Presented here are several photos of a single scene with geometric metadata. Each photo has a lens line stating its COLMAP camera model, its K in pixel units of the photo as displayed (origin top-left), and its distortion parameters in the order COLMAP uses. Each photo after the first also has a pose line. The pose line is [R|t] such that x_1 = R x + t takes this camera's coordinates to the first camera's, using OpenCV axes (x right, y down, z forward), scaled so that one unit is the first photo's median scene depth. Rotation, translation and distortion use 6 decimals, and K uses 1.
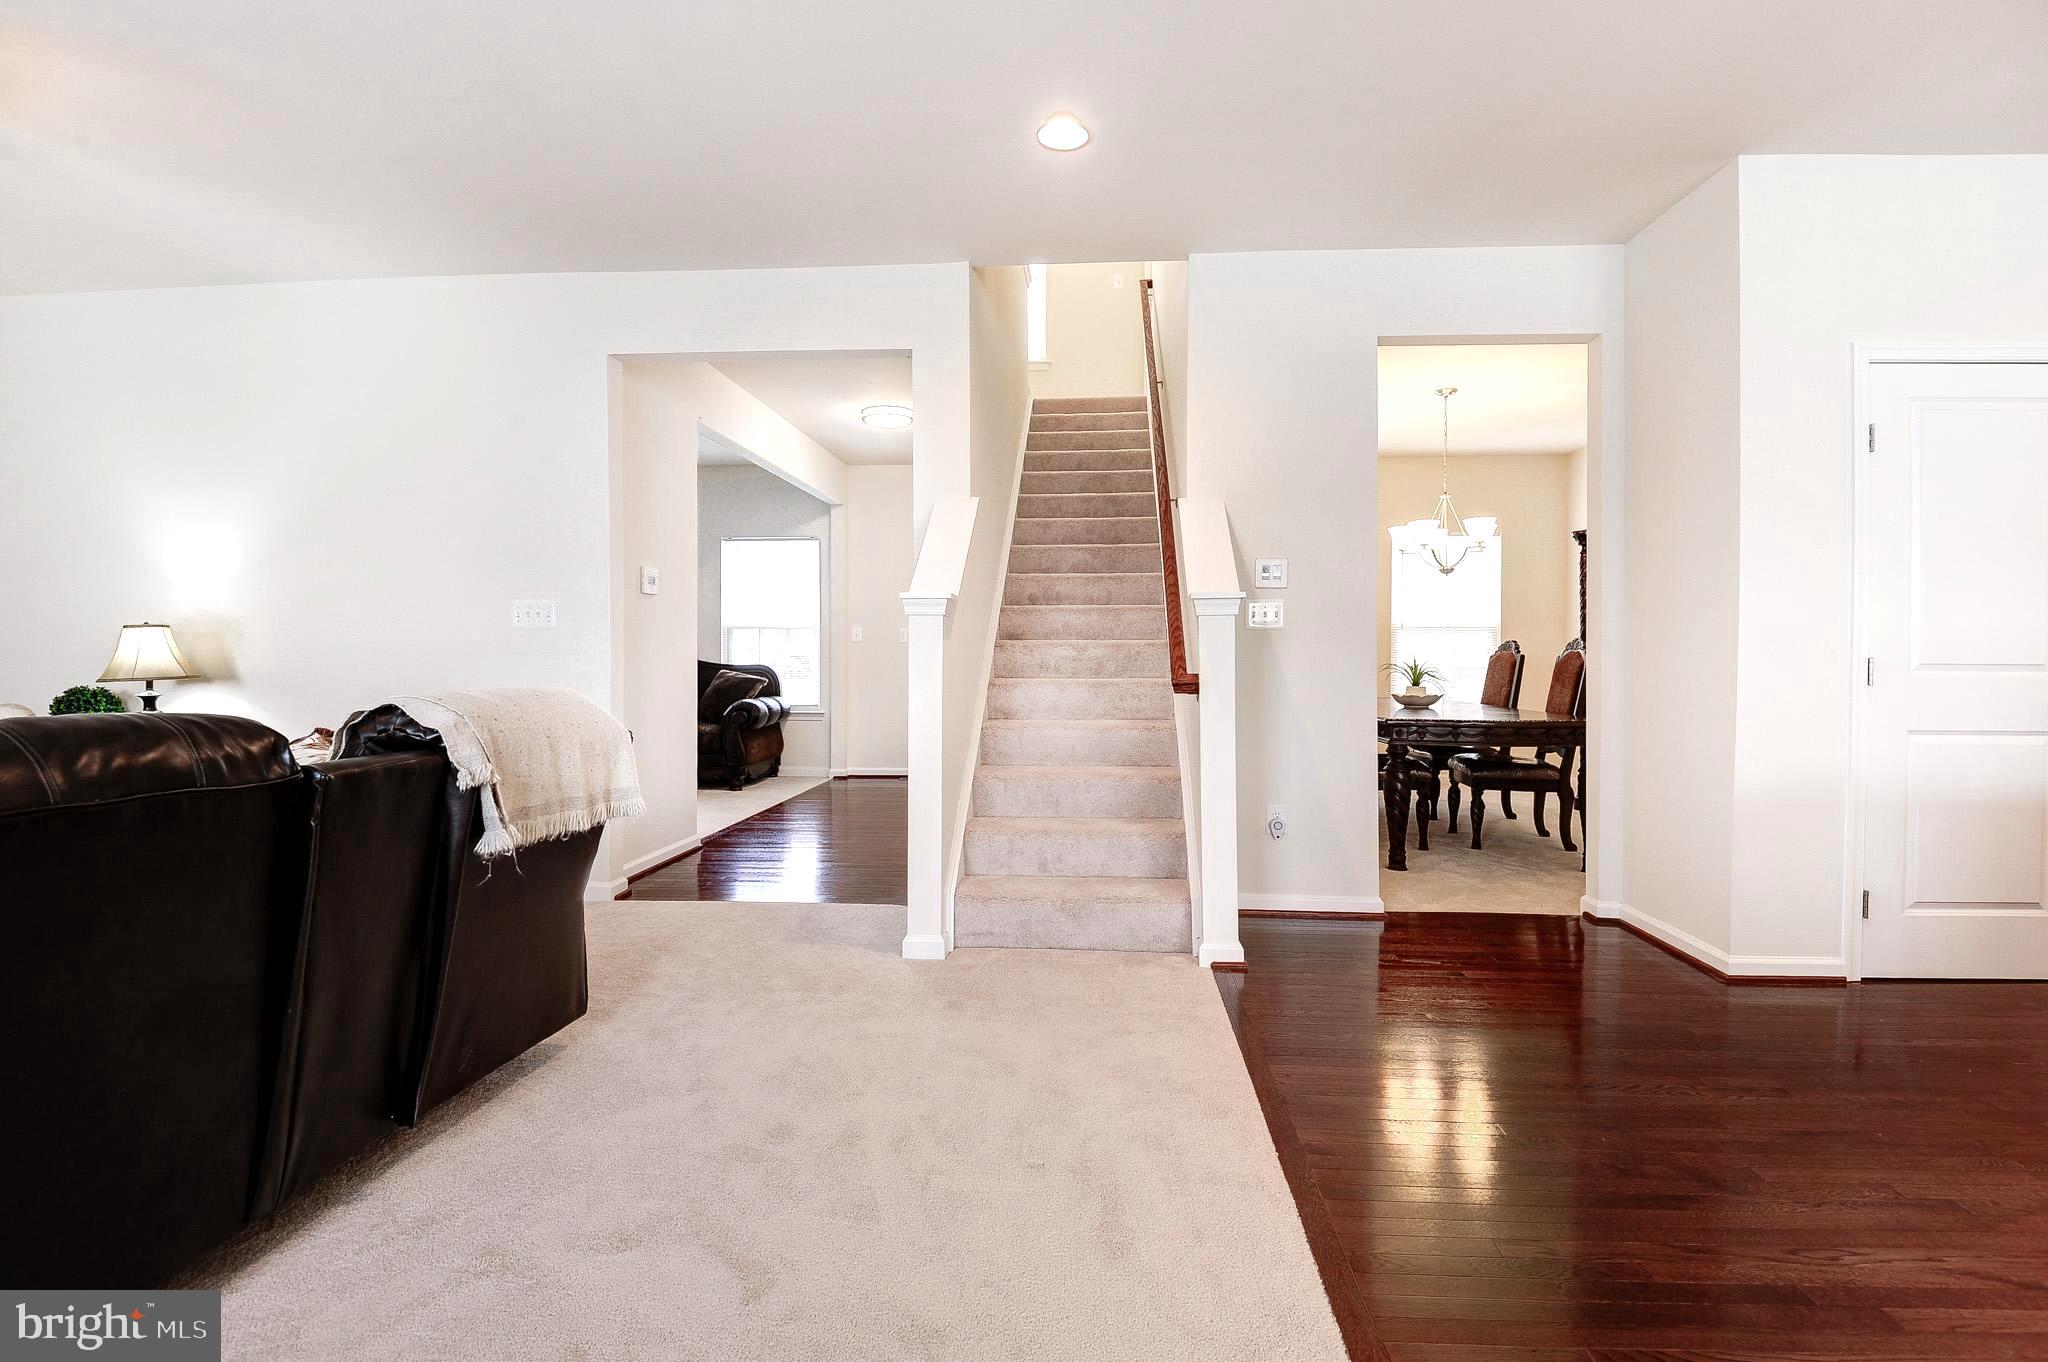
lens RADIAL K [[950.0, 0, 1024.0], [0, 950.0, 681.0], [0, 0, 1]] dist [-0.003130, -0.011068]
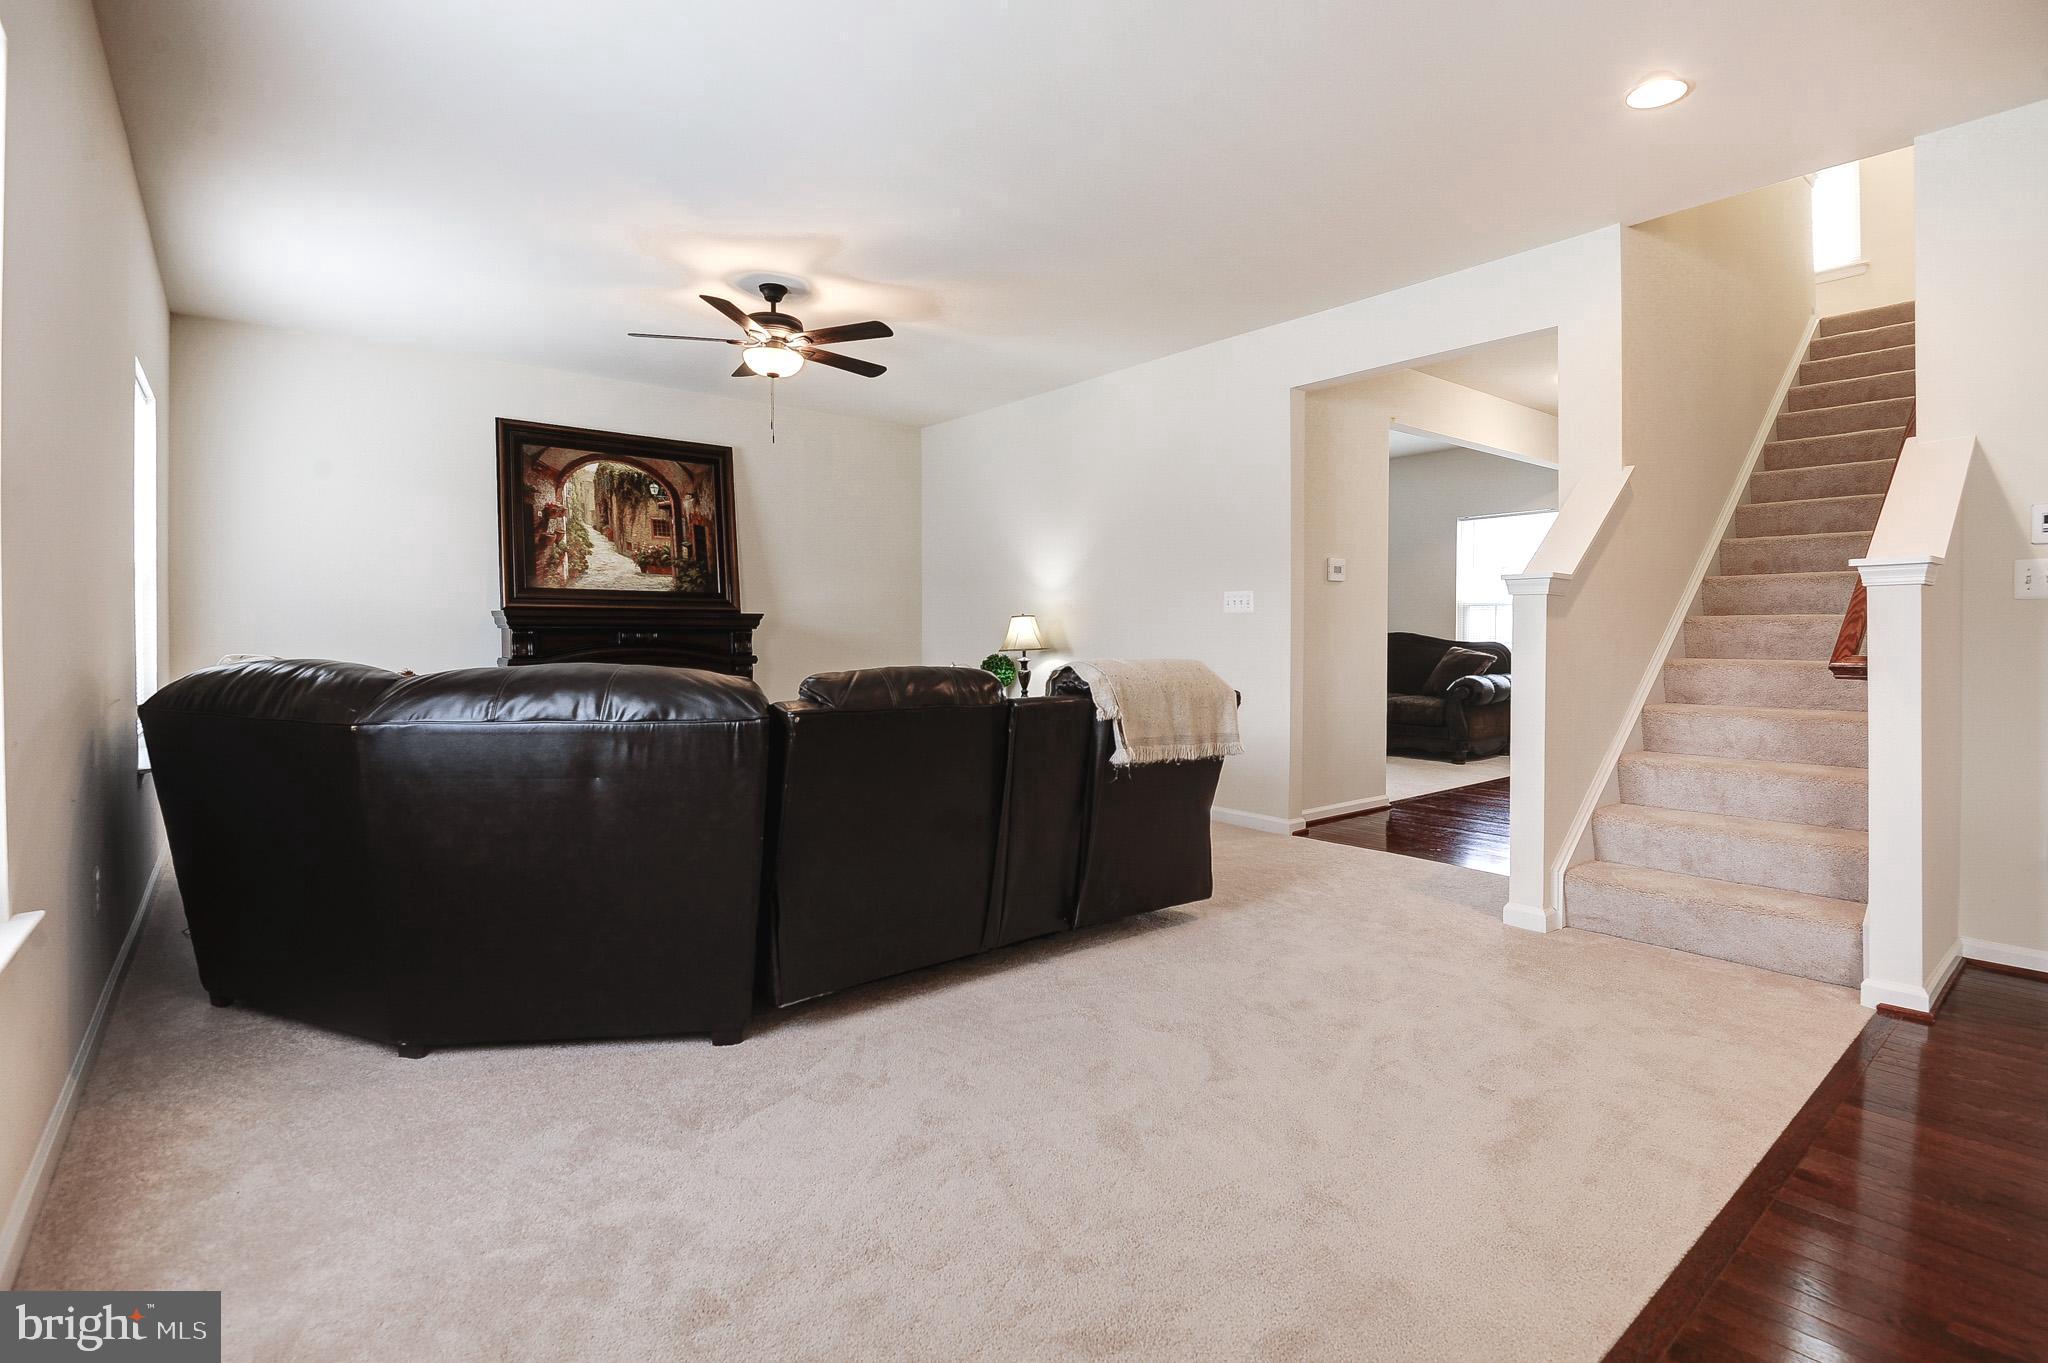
lens RADIAL K [[955.9, 0, 1026.2], [0, 955.9, 643.4], [0, 0, 1]] dist [-0.000371, -0.017495]
pose [[0.685537, 0.004714, -0.728022, 0.269473], [-0.015129, 0.999855, -0.007773, -0.000569], [0.727881, 0.016343, 0.685509, -0.105697]]
